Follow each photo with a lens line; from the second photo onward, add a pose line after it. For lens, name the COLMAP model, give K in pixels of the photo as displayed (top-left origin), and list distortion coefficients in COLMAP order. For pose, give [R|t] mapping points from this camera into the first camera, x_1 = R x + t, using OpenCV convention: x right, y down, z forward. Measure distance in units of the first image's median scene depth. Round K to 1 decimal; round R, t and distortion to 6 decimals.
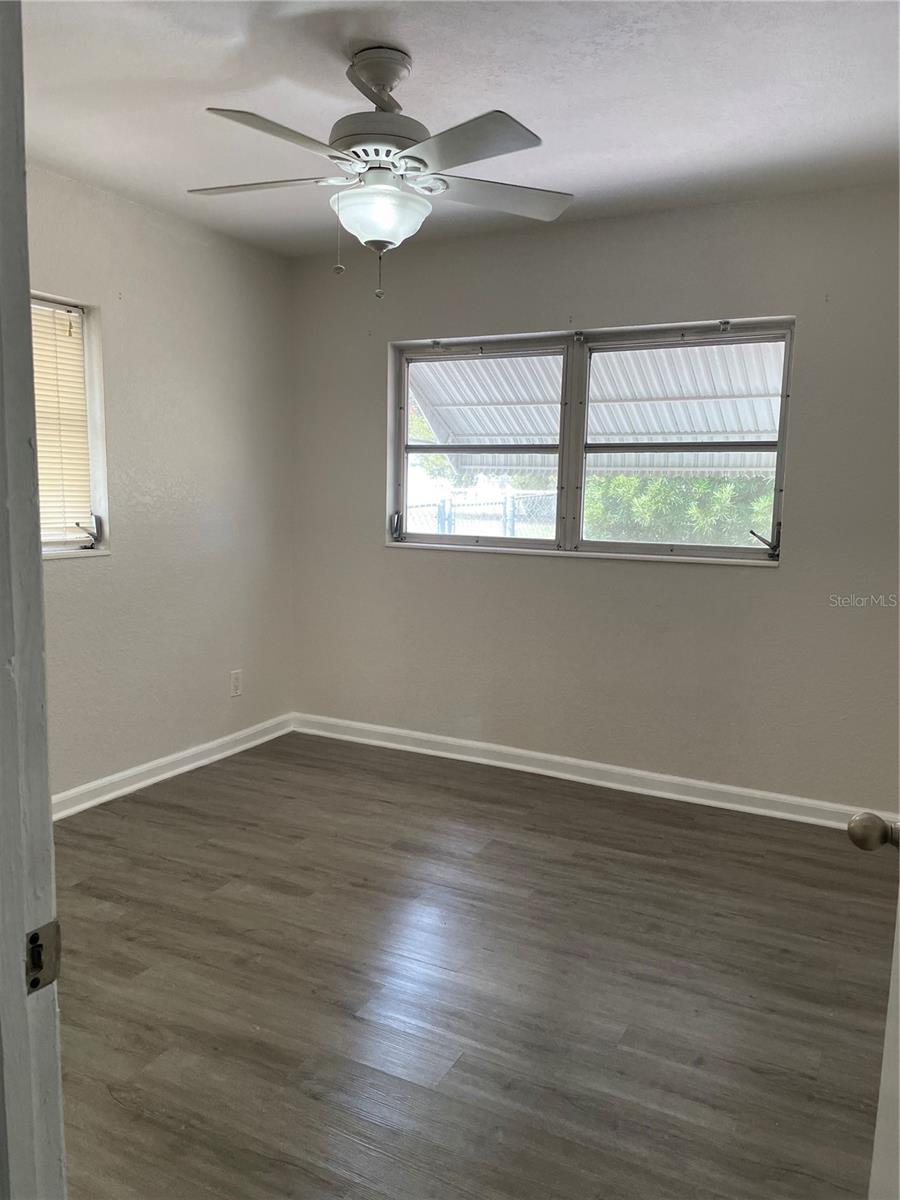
lens RADIAL K [[904.8, 0, 445.6], [0, 904.8, 602.4], [0, 0, 1]] dist [0.077669, -0.096755]
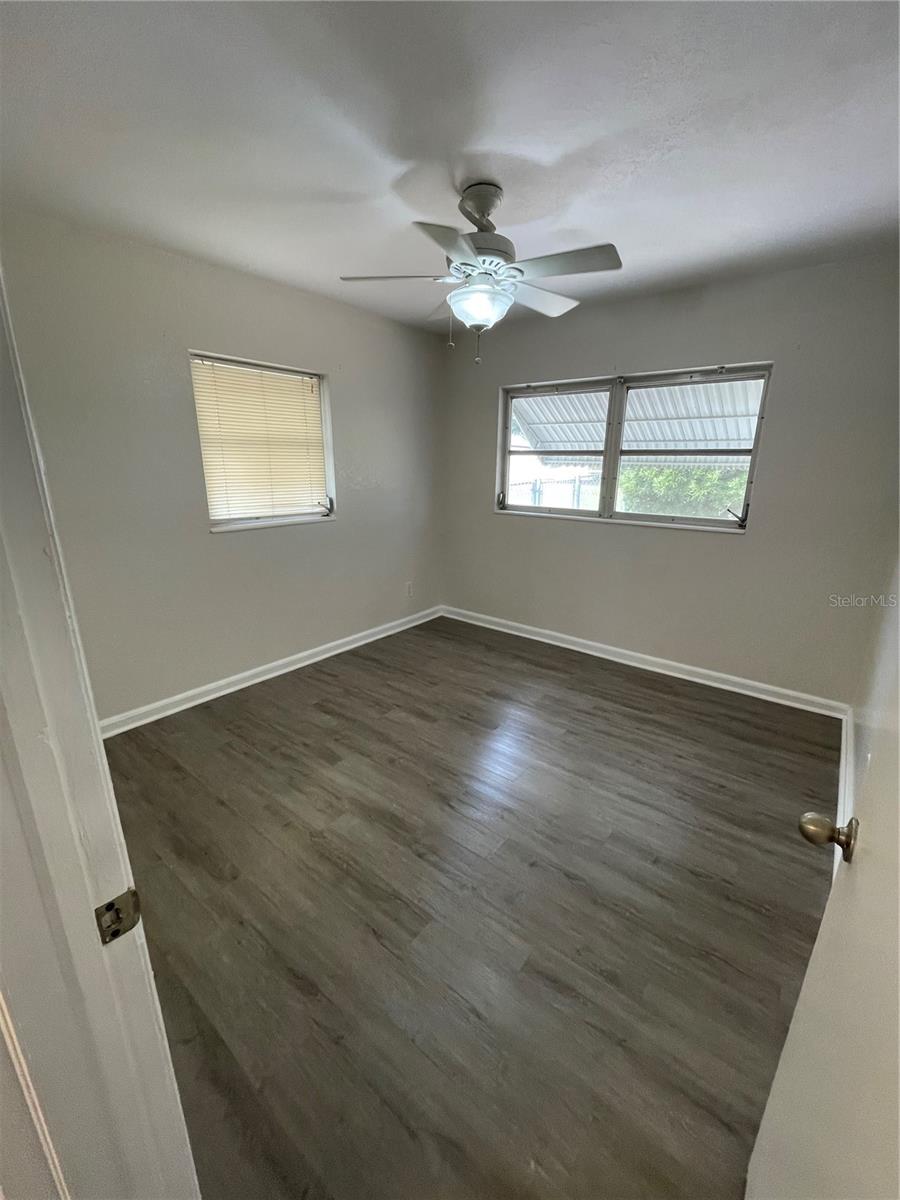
lens RADIAL K [[484.9, 0, 452.0], [0, 484.9, 598.9], [0, 0, 1]] dist [-0.002482, -0.000421]
pose [[0.981983, 0.042757, -0.184069, 0.040055], [-0.015293, 0.988853, 0.148110, -0.048847], [0.188349, -0.142627, 0.971690, 0.111794]]
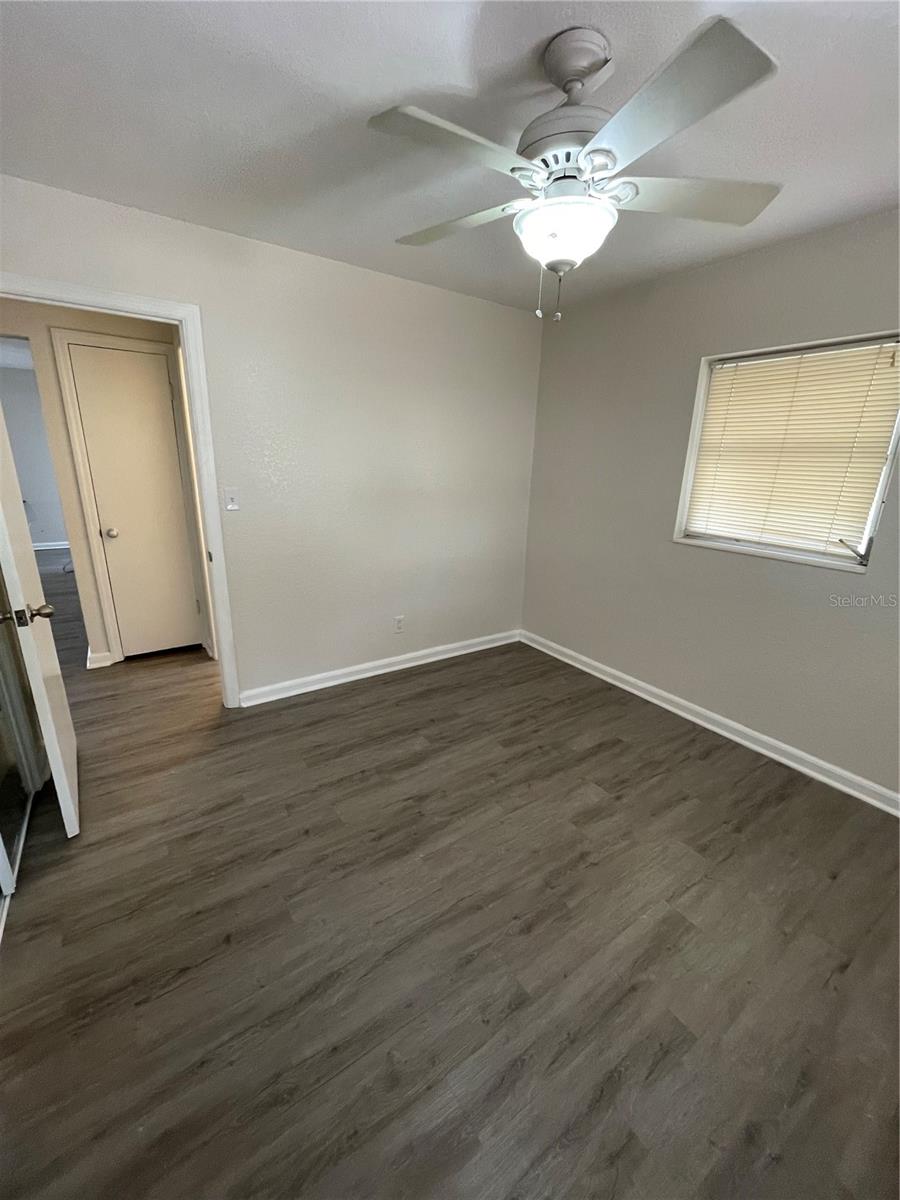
lens RADIAL K [[484.9, 0, 452.8], [0, 484.9, 600.4], [0, 0, 1]] dist [-0.002482, -0.000421]
pose [[-0.463797, 0.219538, -0.858310, 0.400792], [-0.151432, 0.934909, 0.320958, -0.150980], [0.872904, 0.278835, -0.400362, 0.924220]]
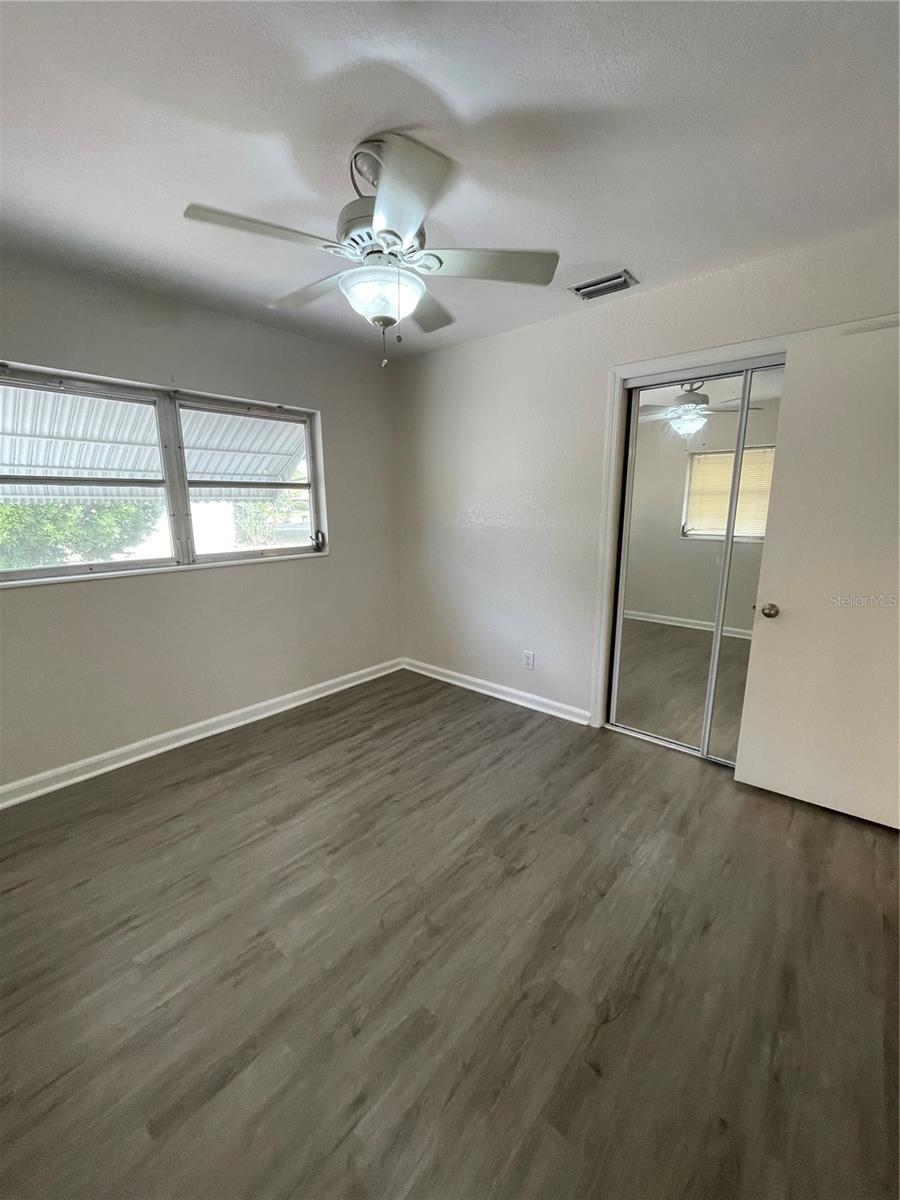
lens RADIAL K [[484.9, 0, 451.7], [0, 484.9, 598.0], [0, 0, 1]] dist [-0.002482, -0.000421]
pose [[0.229754, -0.207599, 0.950850, -0.556821], [0.132152, 0.974592, 0.180851, -0.108220], [-0.964235, 0.084105, 0.251351, 0.598787]]
